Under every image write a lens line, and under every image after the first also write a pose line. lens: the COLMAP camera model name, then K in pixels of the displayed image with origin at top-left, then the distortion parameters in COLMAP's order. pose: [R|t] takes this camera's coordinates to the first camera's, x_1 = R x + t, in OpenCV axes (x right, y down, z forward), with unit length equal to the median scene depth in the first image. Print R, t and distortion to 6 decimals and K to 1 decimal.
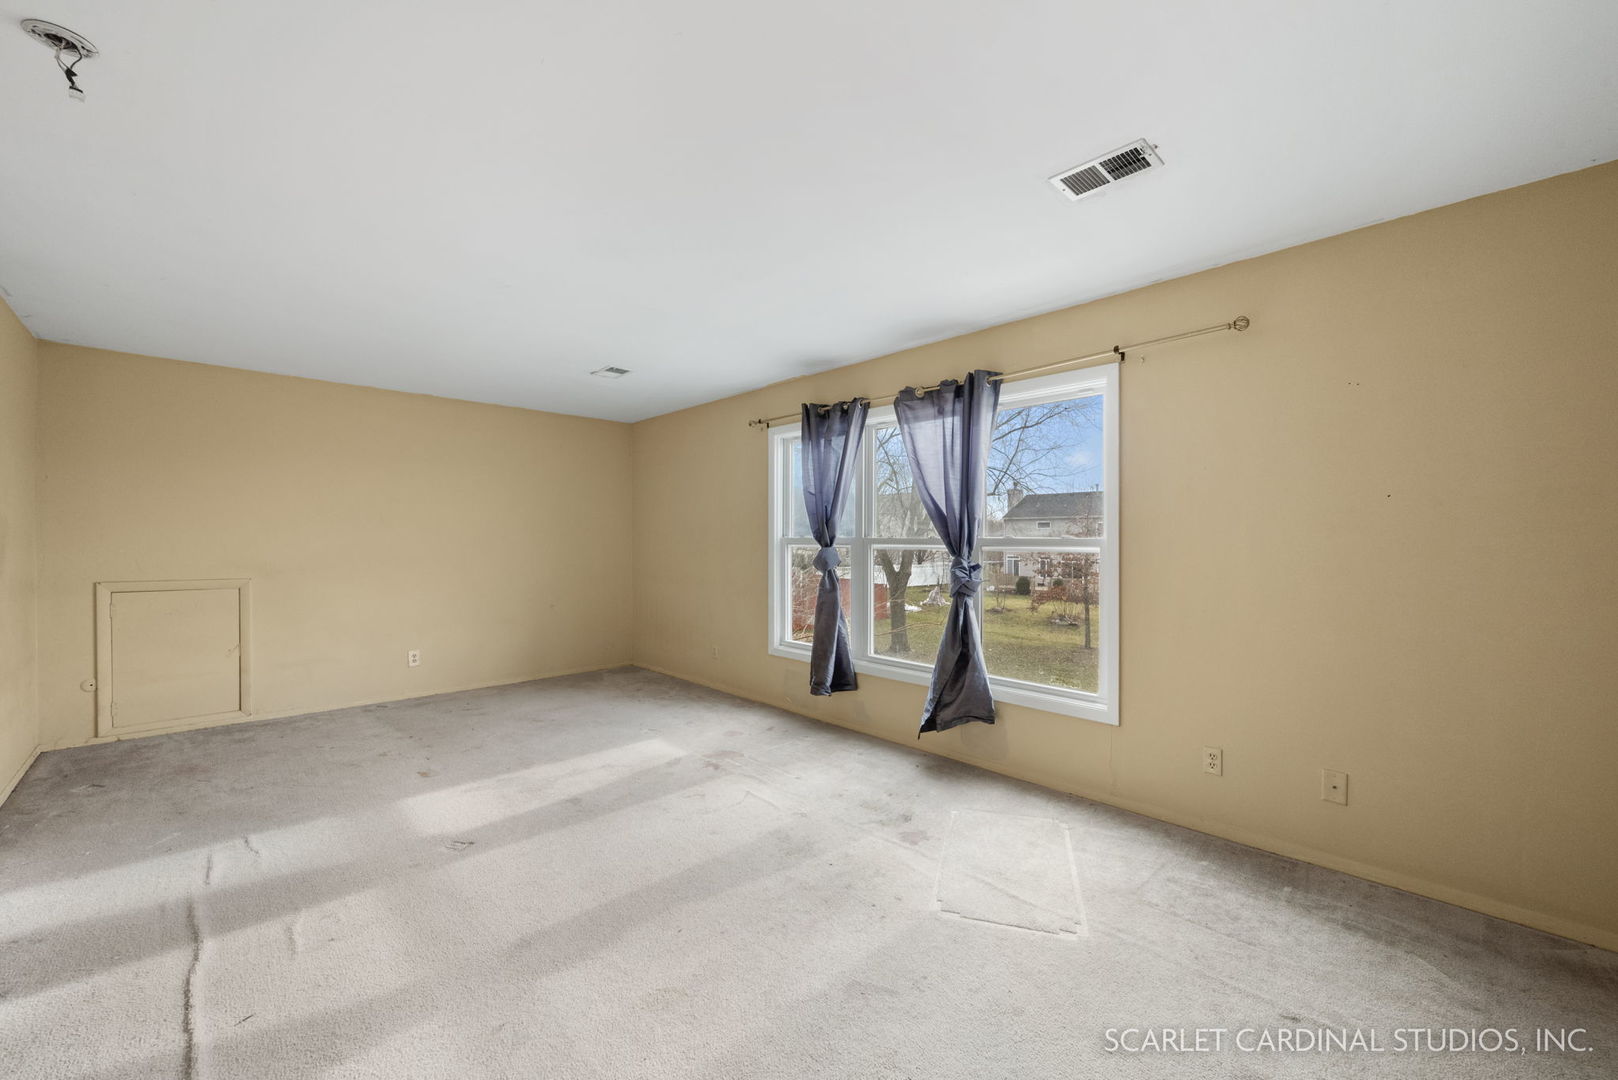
lens RADIAL K [[658.1, 0, 807.9], [0, 658.1, 530.4], [0, 0, 1]] dist [0.000486, 0.000031]
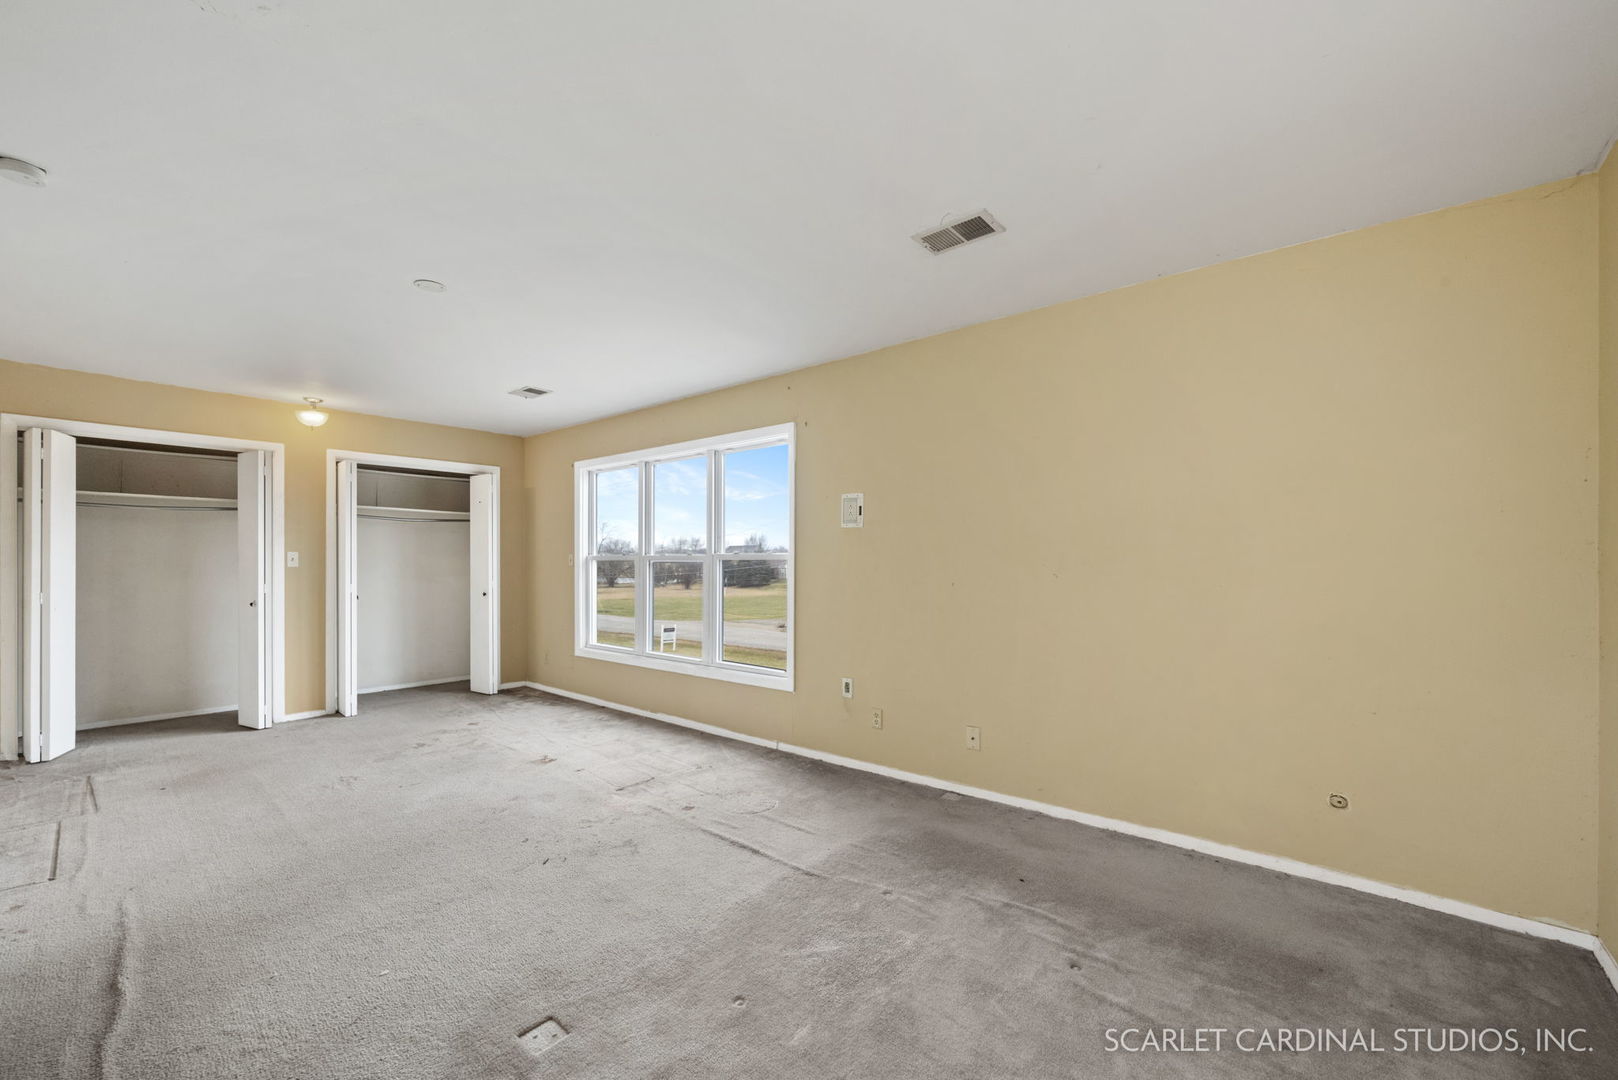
lens RADIAL K [[639.2, 0, 813.4], [0, 639.2, 545.9], [0, 0, 1]] dist [-0.000423, -0.000119]
pose [[0.990929, -0.003331, 0.134342, 0.207613], [0.004827, 0.999930, -0.010811, 0.007906], [-0.134296, 0.011361, 0.990876, -0.181679]]
